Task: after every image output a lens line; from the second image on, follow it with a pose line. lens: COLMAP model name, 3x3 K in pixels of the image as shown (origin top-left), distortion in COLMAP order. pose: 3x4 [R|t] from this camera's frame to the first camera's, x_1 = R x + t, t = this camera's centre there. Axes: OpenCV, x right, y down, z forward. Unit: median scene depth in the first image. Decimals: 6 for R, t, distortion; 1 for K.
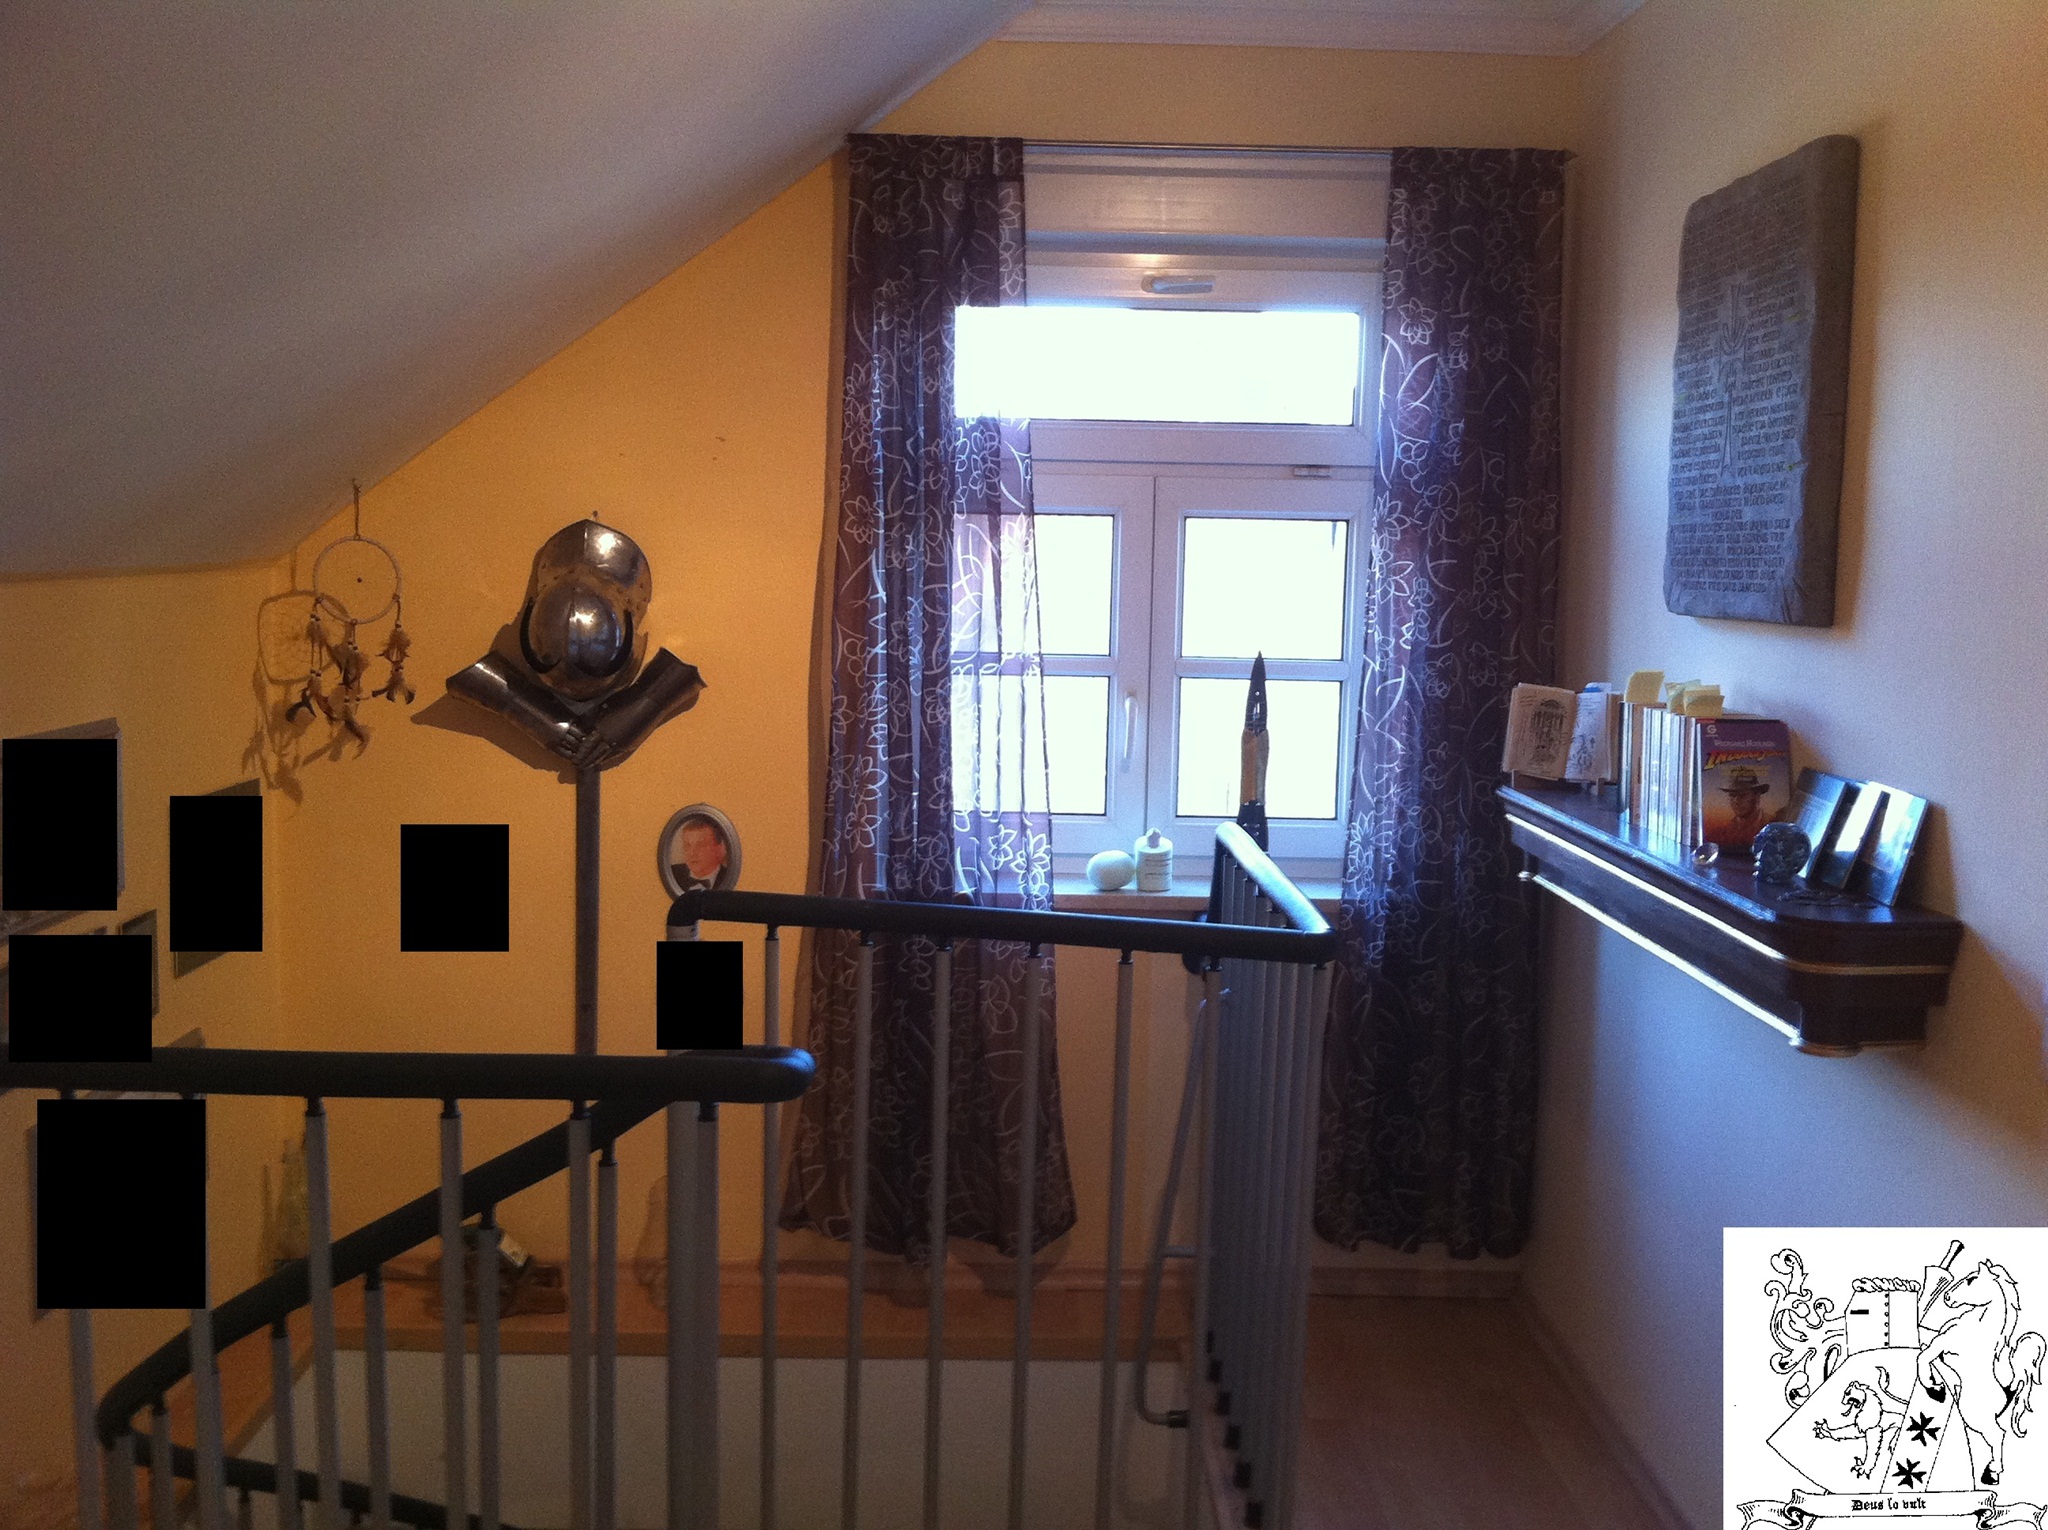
lens RADIAL K [[1927.2, 0, 1037.3], [0, 1927.2, 751.0], [0, 0, 1]] dist [0.101956, -0.301243]
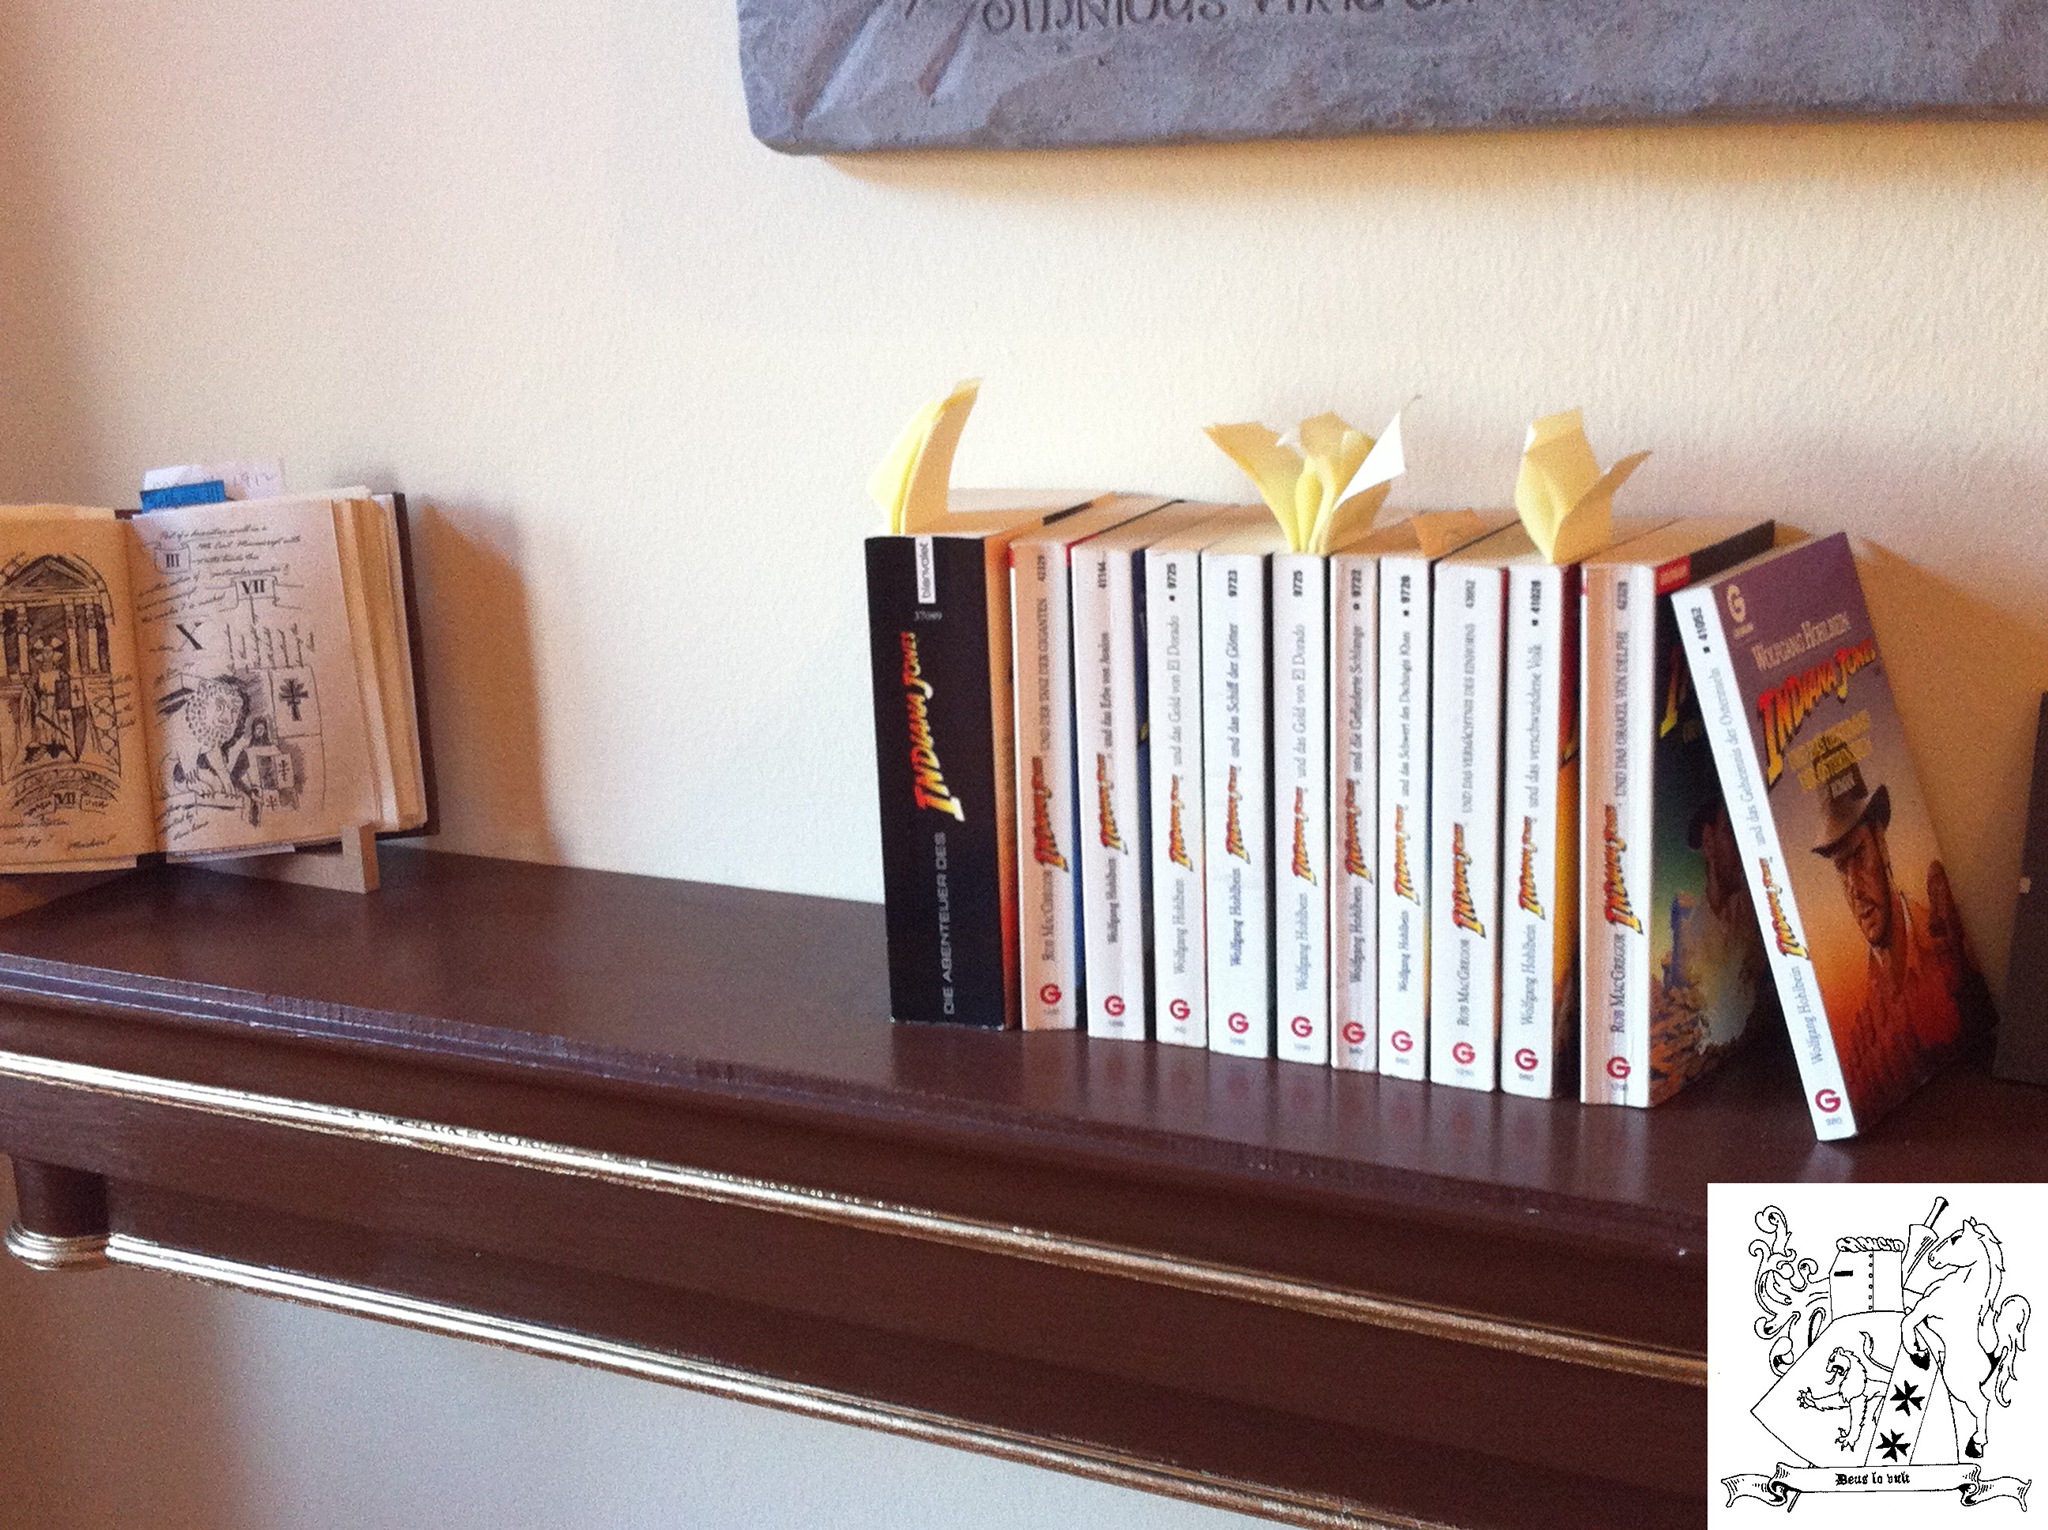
lens RADIAL K [[2450.4, 0, 1017.5], [0, 2450.4, 766.5], [0, 0, 1]] dist [0.125213, -0.416046]
pose [[0.449611, -0.234557, 0.861878, 0.048902], [0.122045, 0.971988, 0.200857, -0.054046], [-0.884847, 0.014881, 0.465643, 0.831456]]
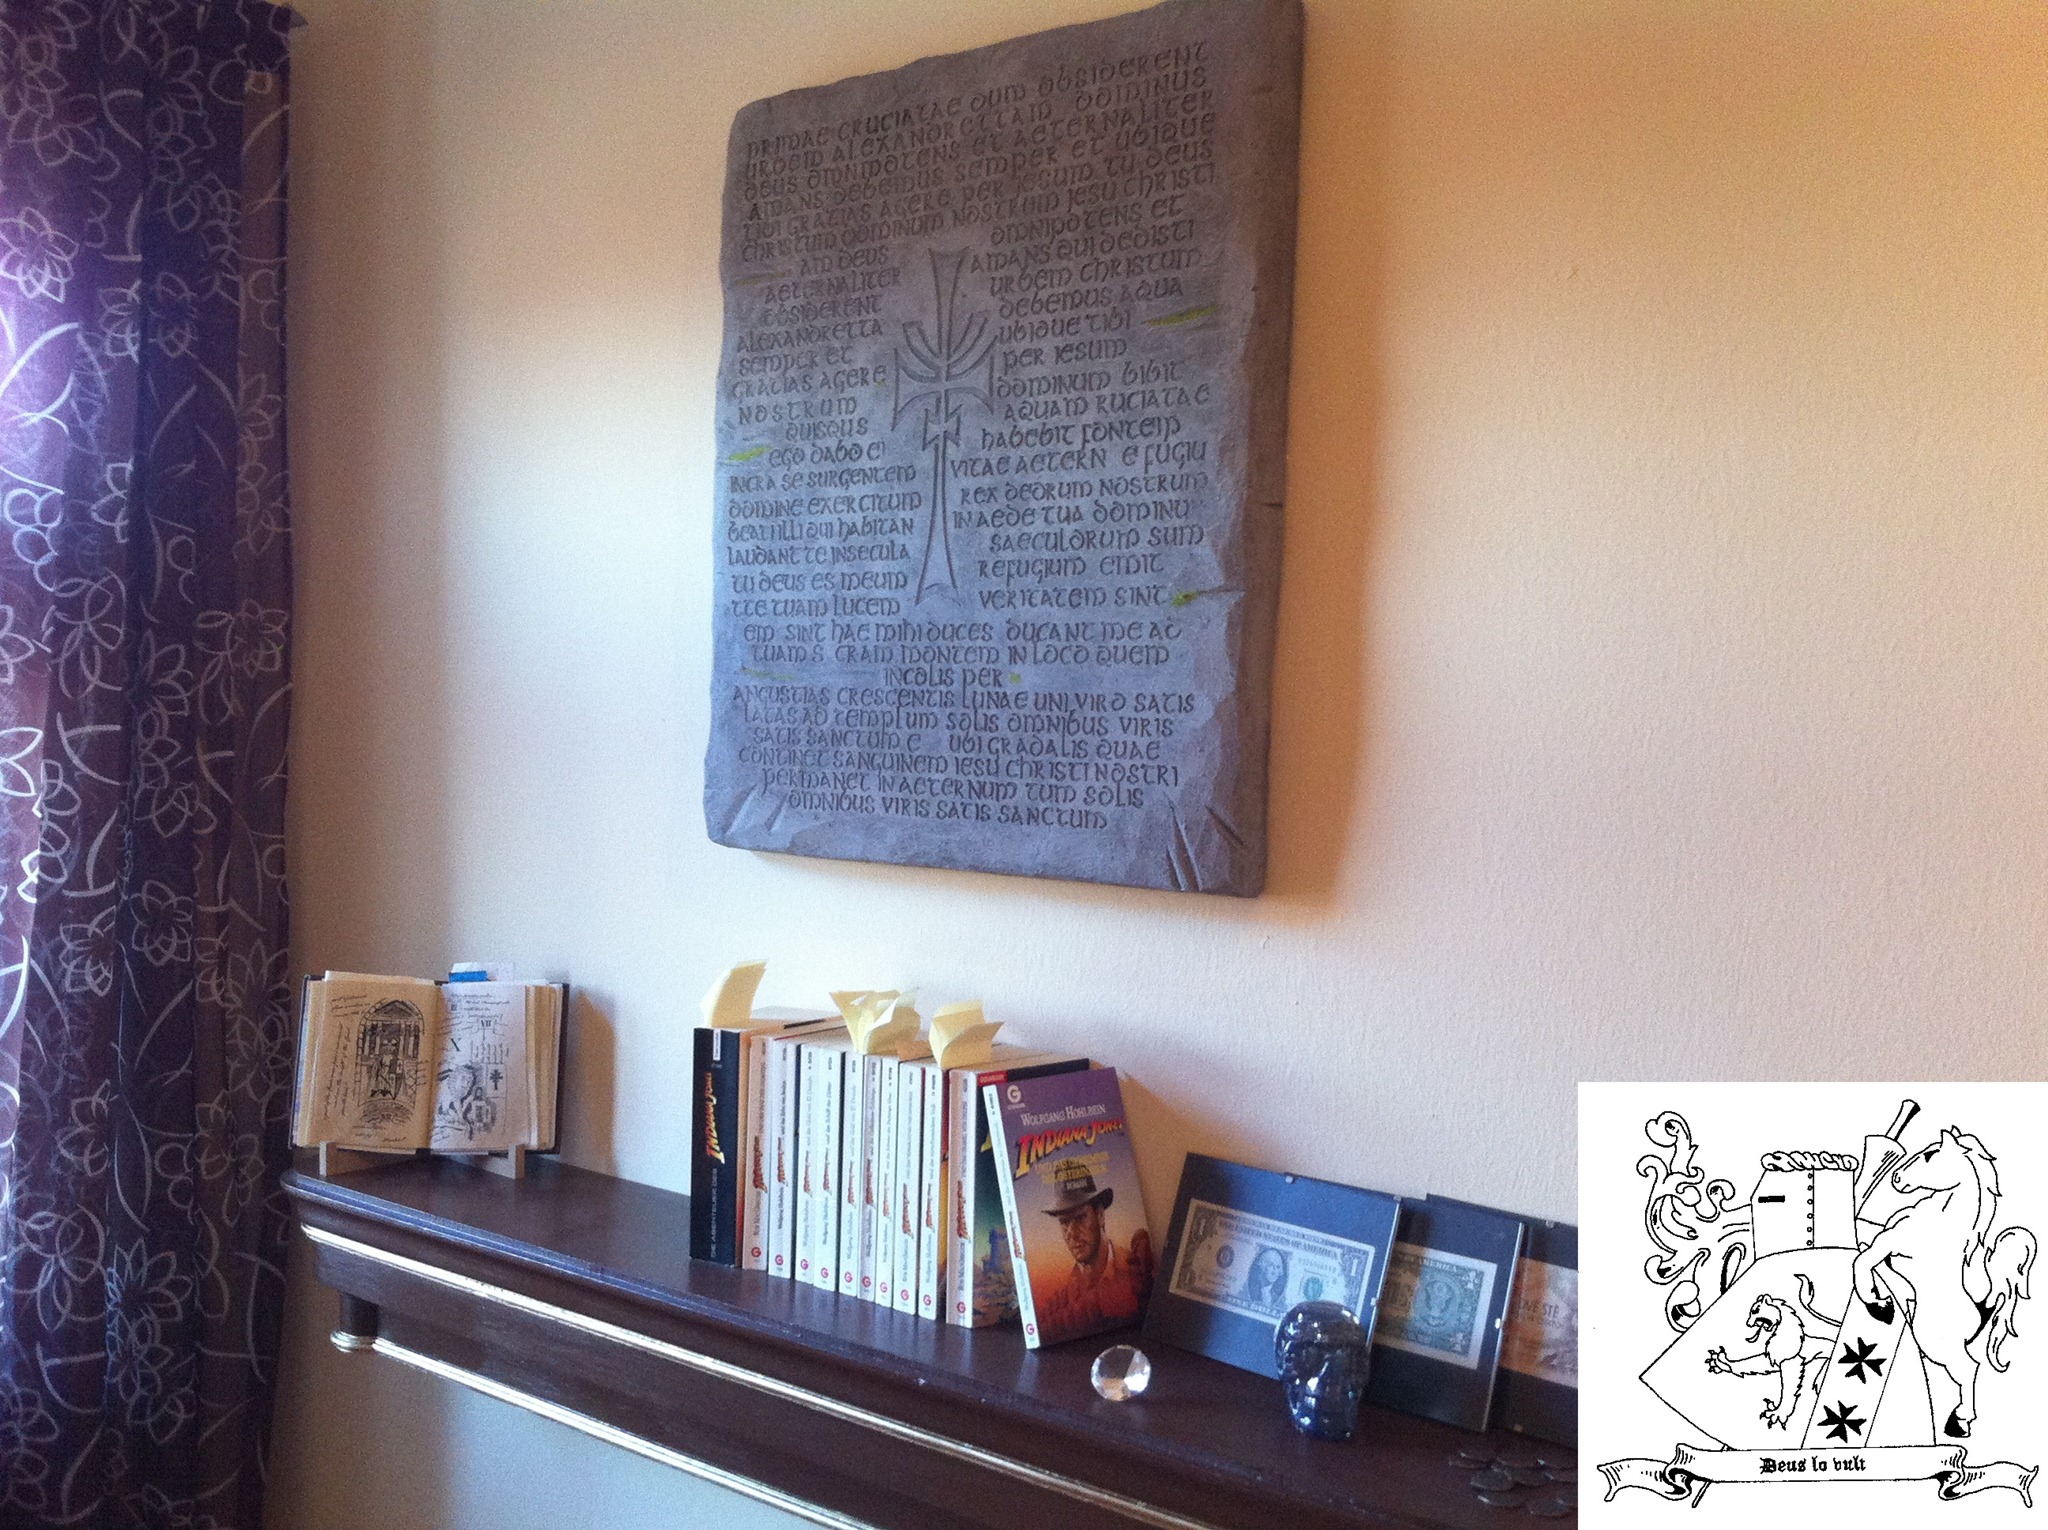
lens RADIAL K [[1927.2, 0, 1037.3], [0, 1927.2, 751.0], [0, 0, 1]] dist [0.101956, -0.301243]
pose [[0.622770, -0.004212, 0.782394, -0.042751], [0.052433, 0.997962, -0.036364, -0.073272], [-0.780646, 0.063669, 0.621722, 0.594269]]
